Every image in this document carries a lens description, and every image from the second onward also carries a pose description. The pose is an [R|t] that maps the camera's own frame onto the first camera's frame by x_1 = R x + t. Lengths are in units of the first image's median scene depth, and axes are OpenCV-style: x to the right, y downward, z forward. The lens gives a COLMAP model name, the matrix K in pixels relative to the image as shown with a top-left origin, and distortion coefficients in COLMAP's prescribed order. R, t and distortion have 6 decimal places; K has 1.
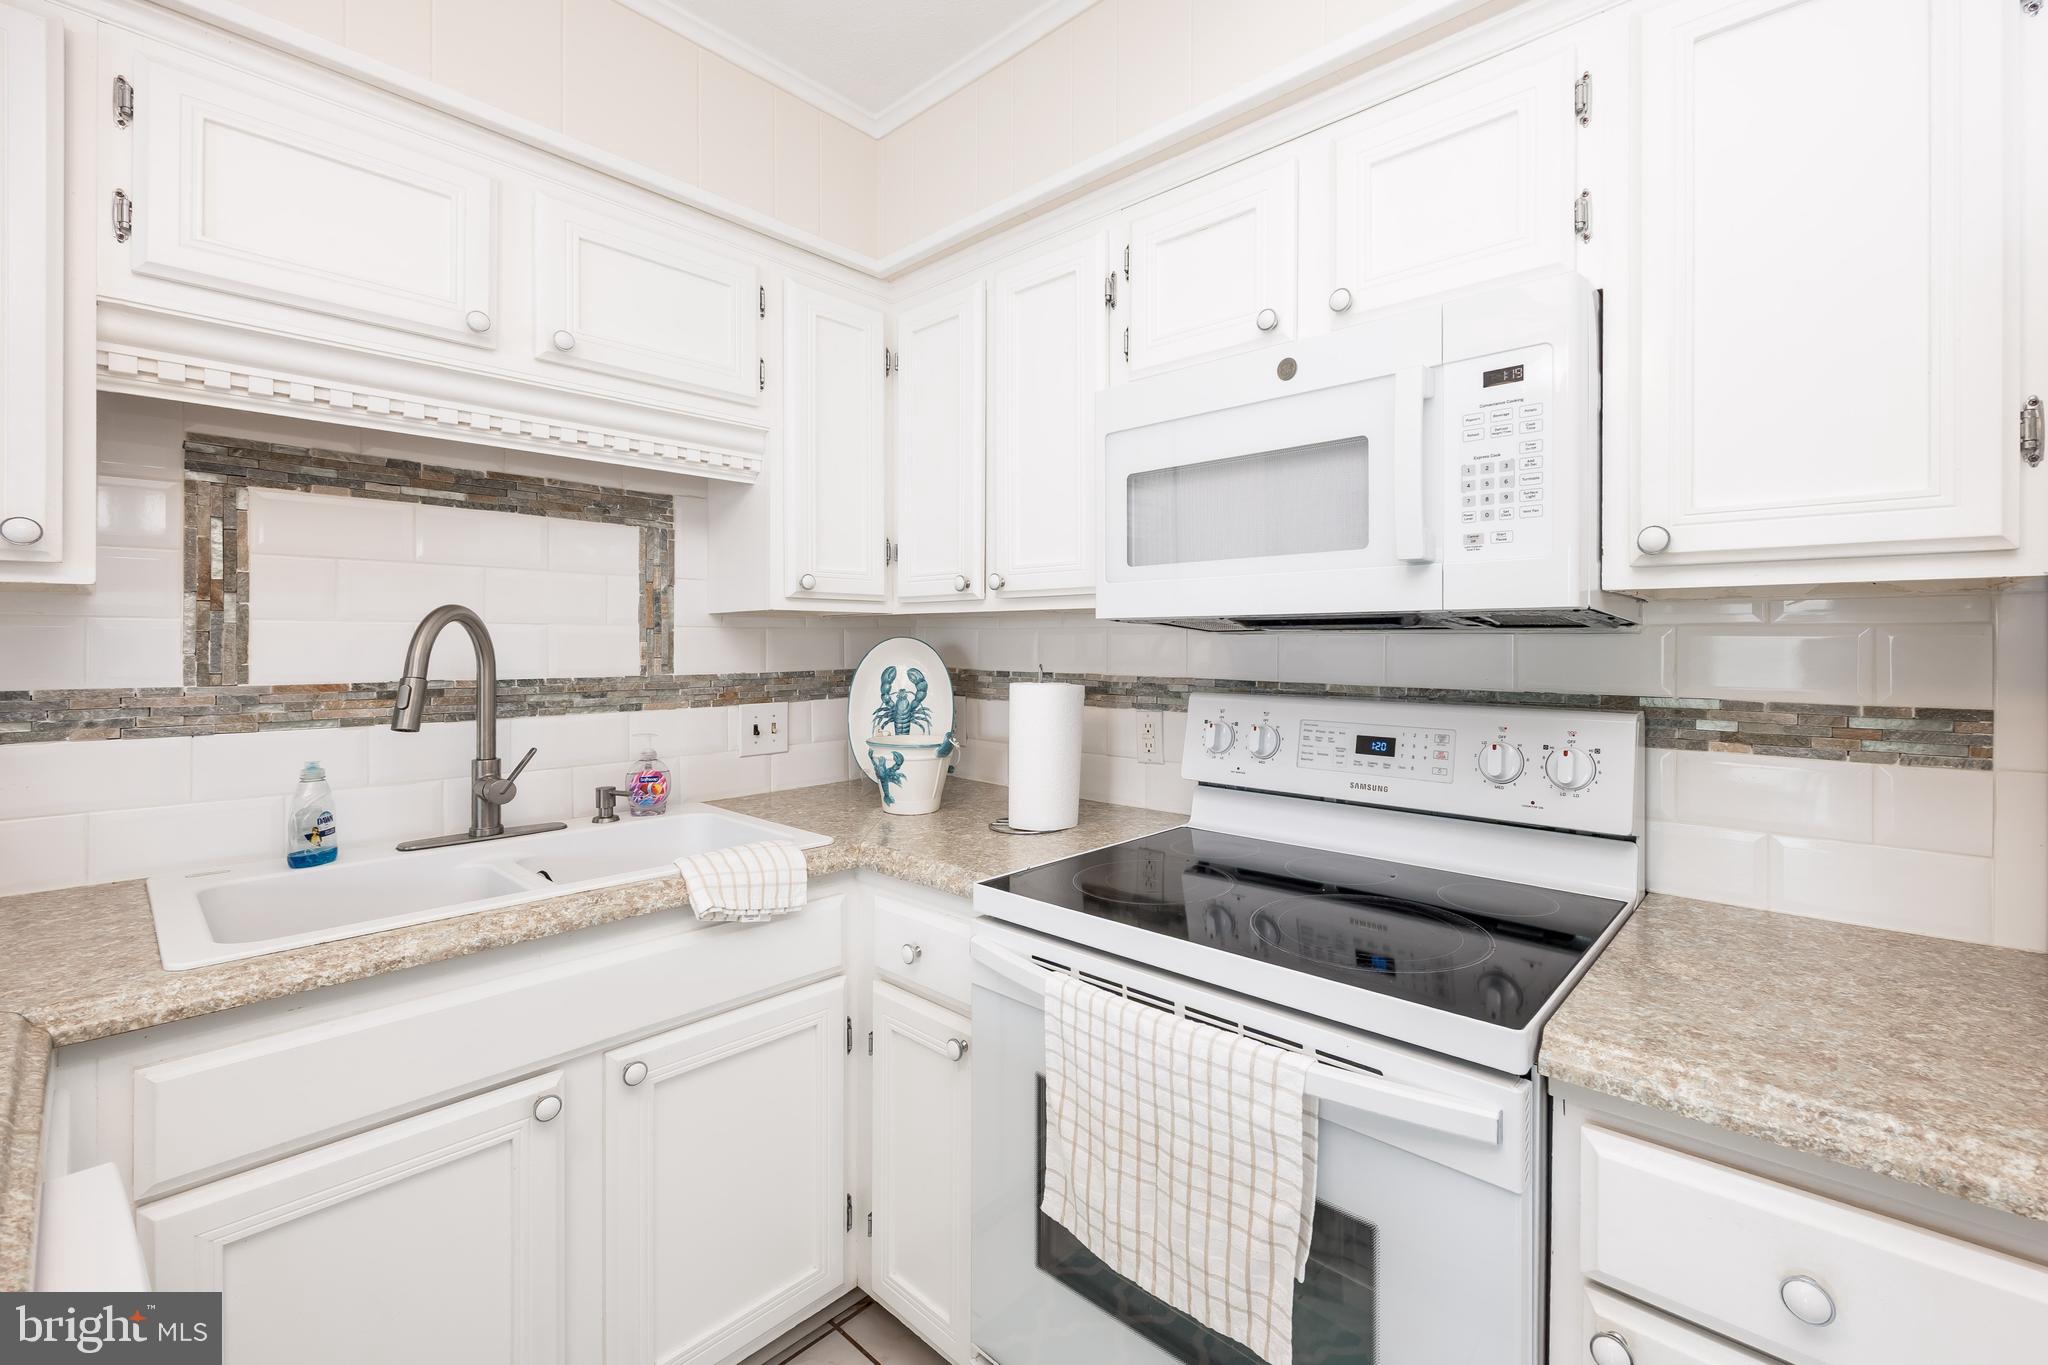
lens RADIAL K [[862.8, 0, 1081.6], [0, 862.8, 645.1], [0, 0, 1]] dist [-0.003437, 0.000011]
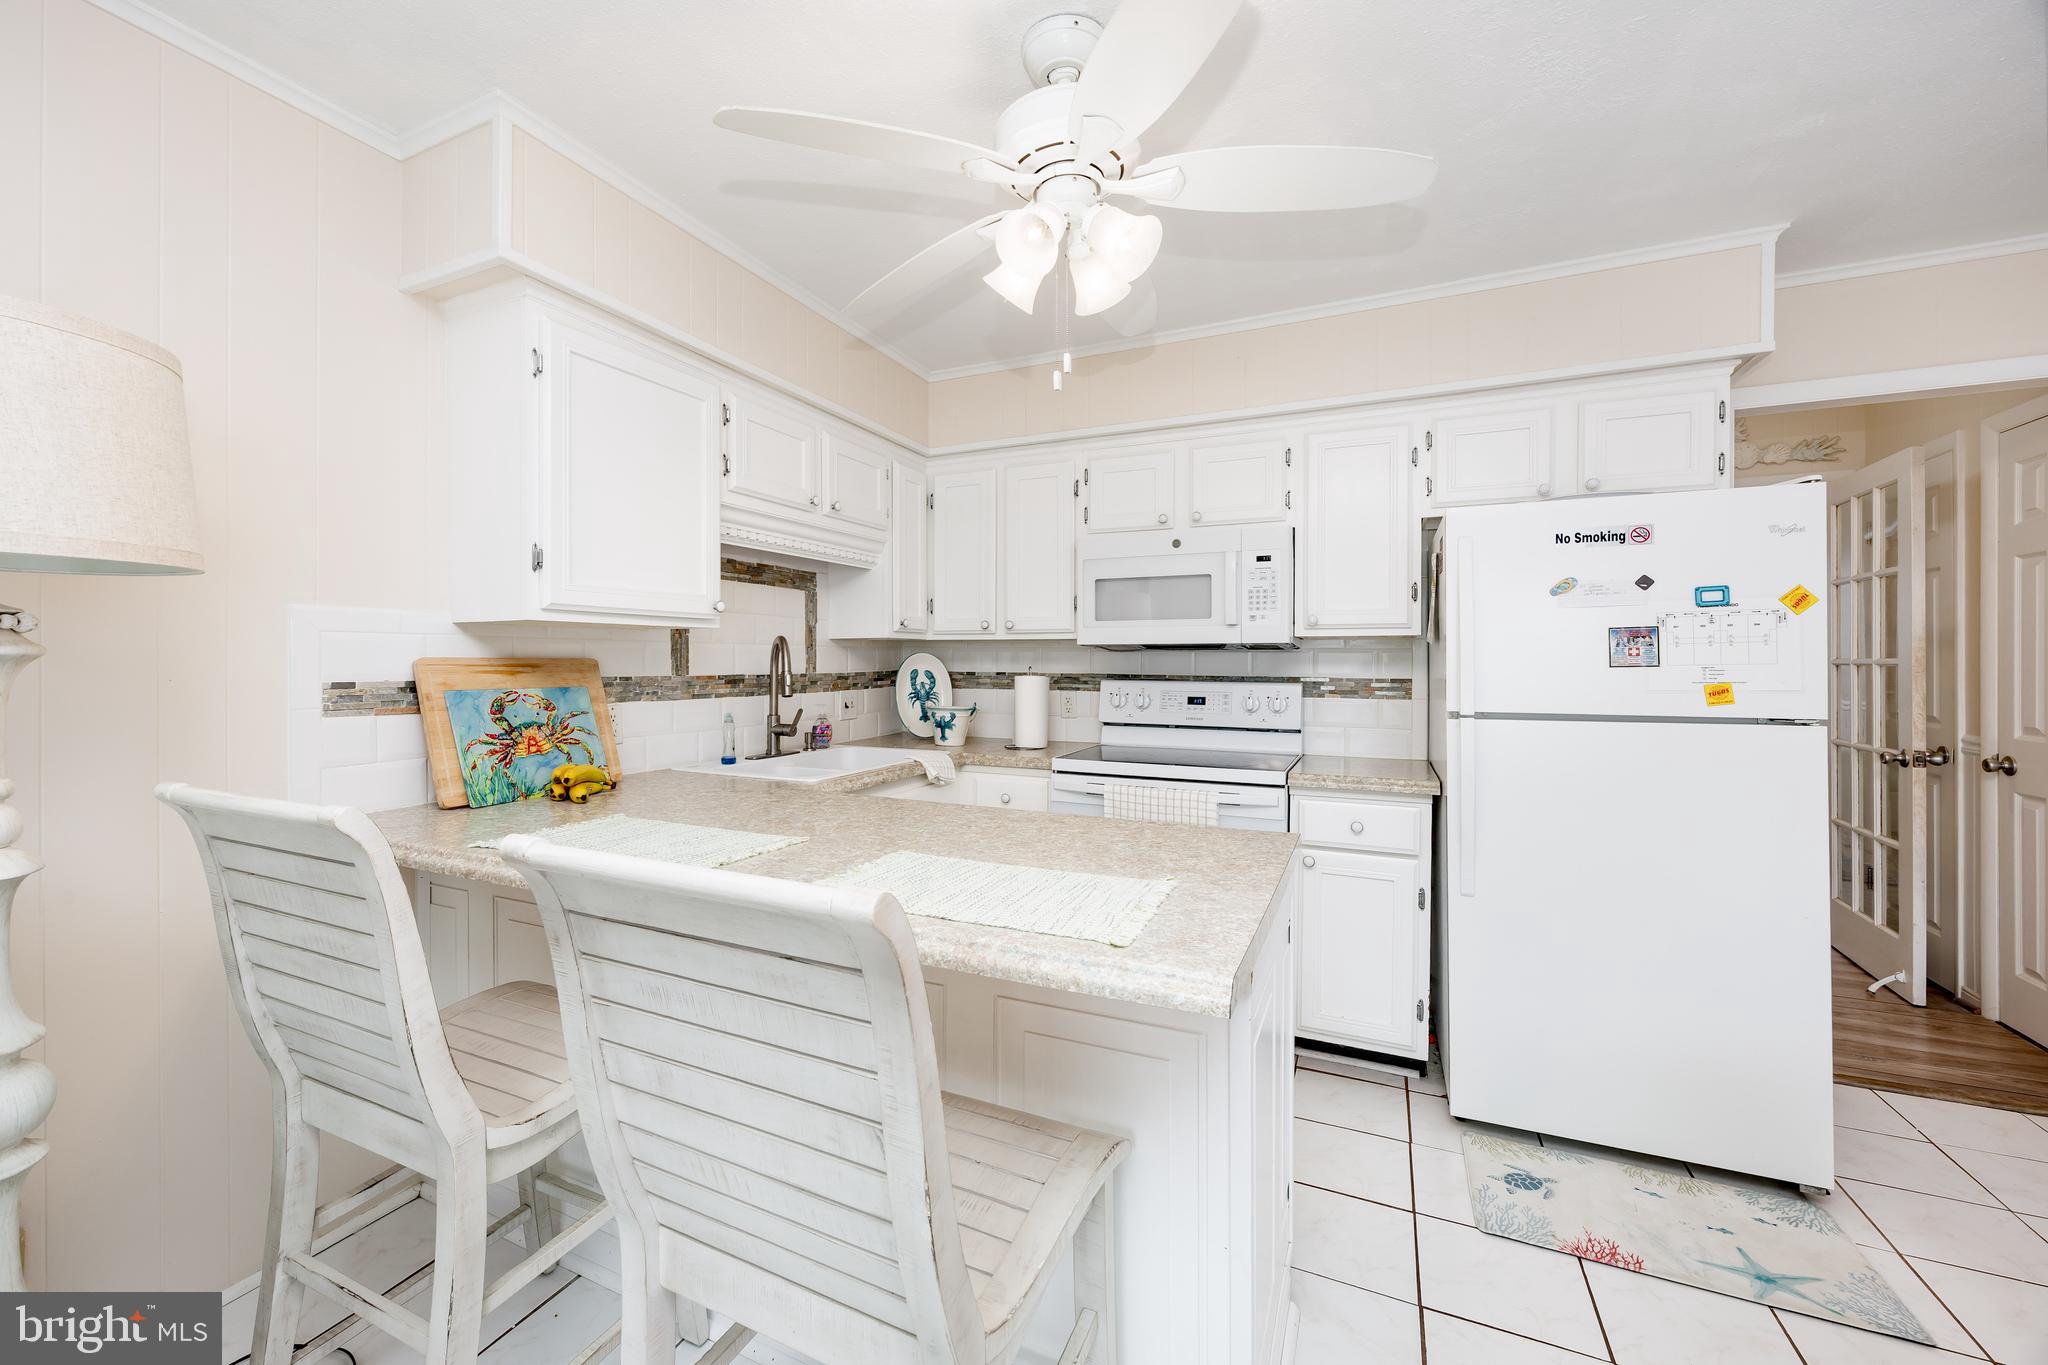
lens RADIAL K [[831.7, 0, 953.8], [0, 831.7, 663.1], [0, 0, 1]] dist [-0.003017, -0.000168]
pose [[0.970274, 0.000798, 0.242008, -0.795878], [-0.001208, 0.999998, 0.001547, 0.013694], [-0.242006, -0.001794, 0.970273, -0.956400]]
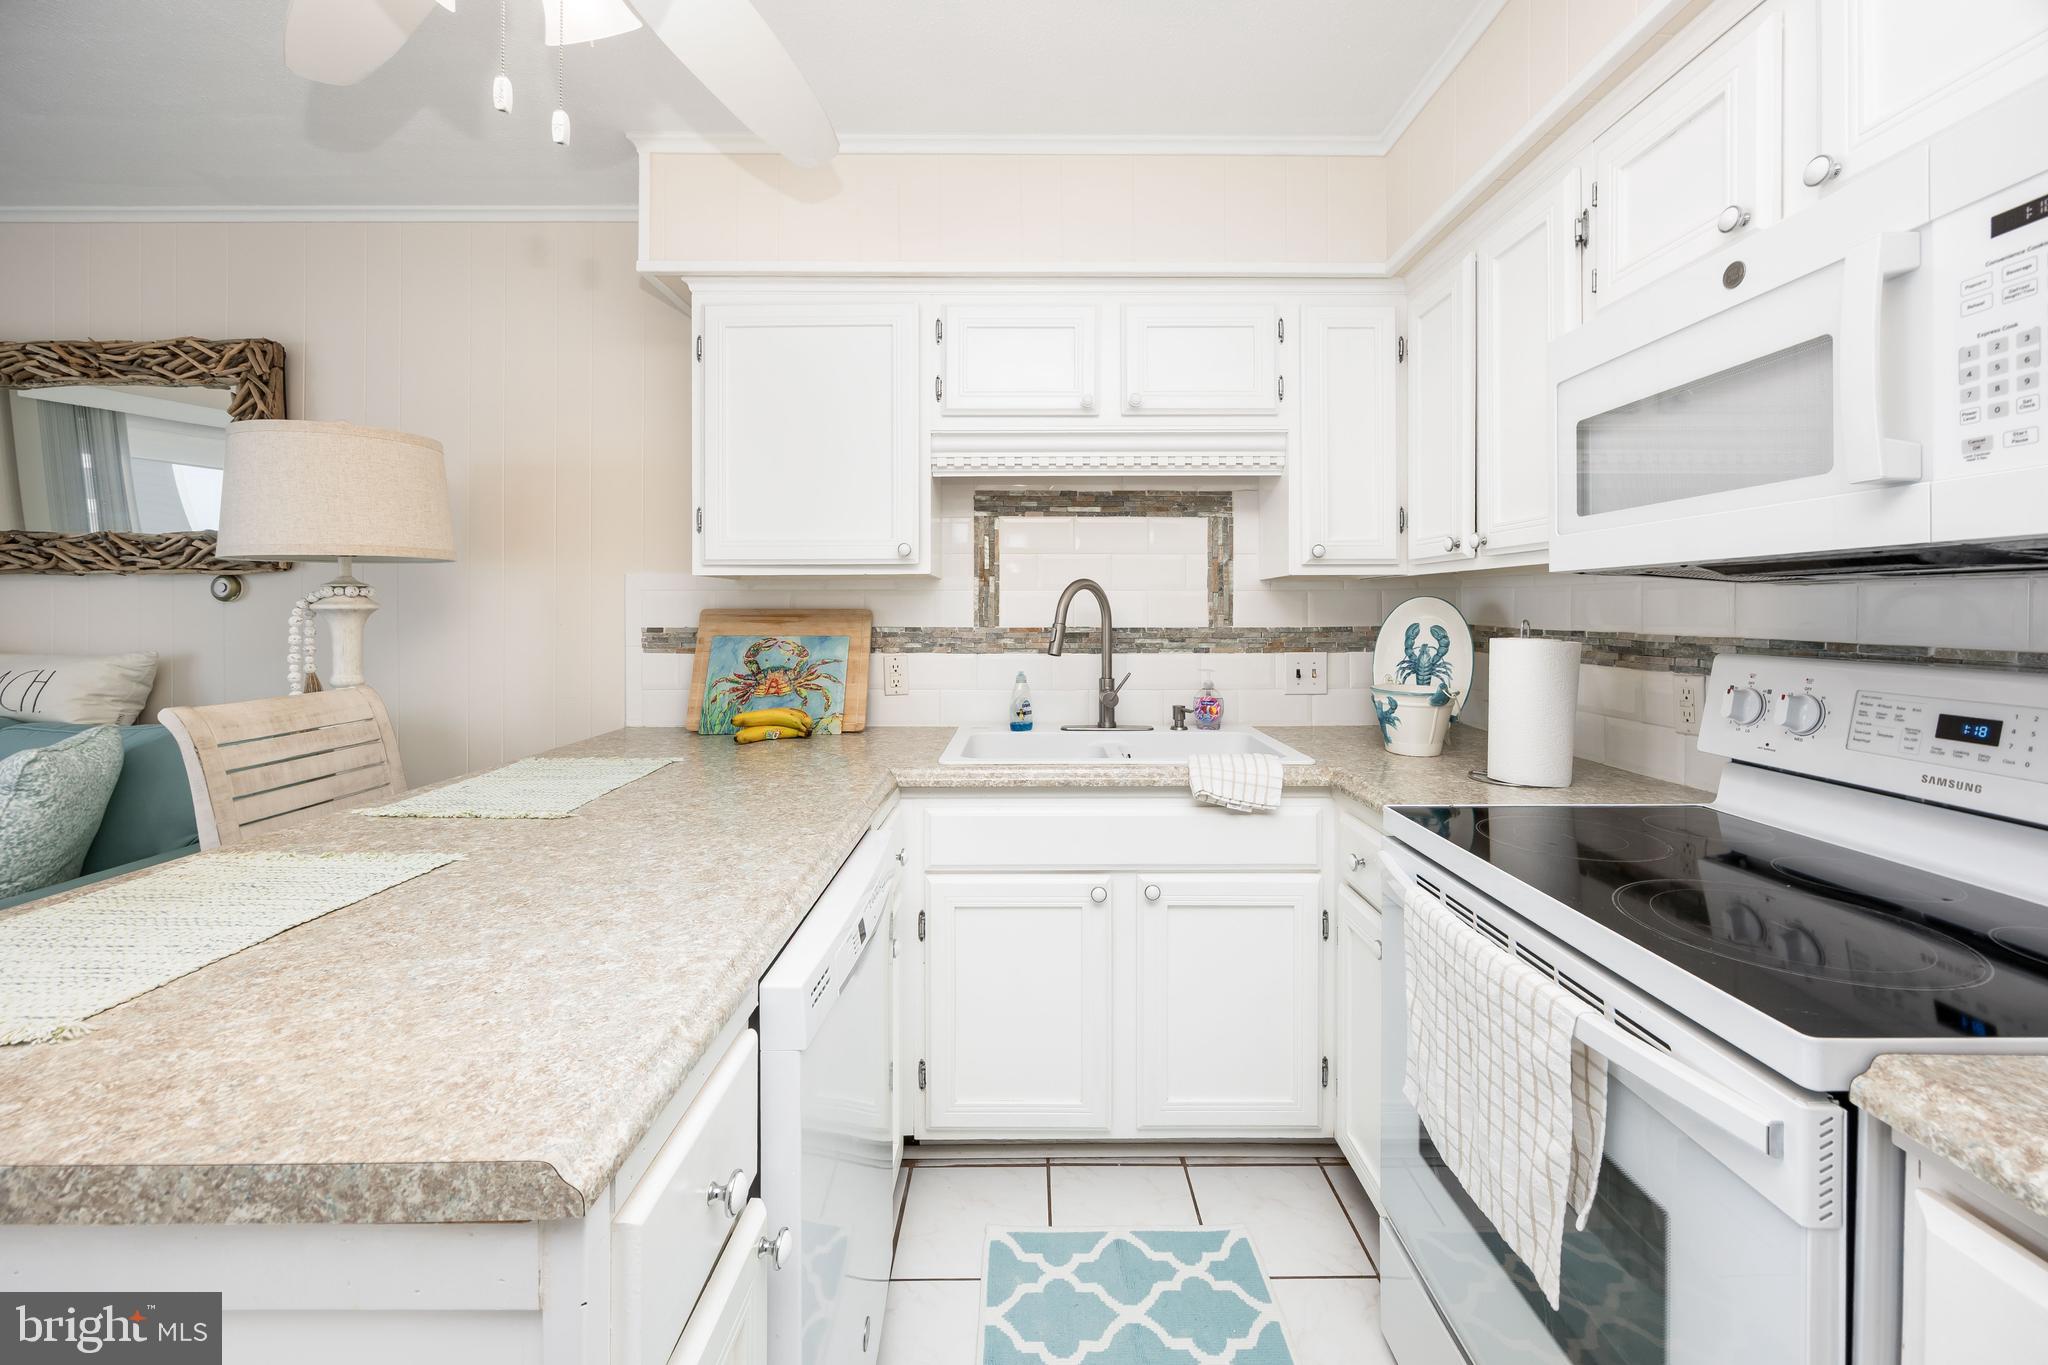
lens RADIAL K [[799.7, 0, 1035.5], [0, 799.7, 613.4], [0, 0, 1]] dist [-0.004594, 0.000804]
pose [[0.662835, 0.000236, -0.748766, 0.314116], [0.000438, 1.000000, 0.000704, 0.015913], [0.748766, -0.000795, 0.662834, -0.047013]]
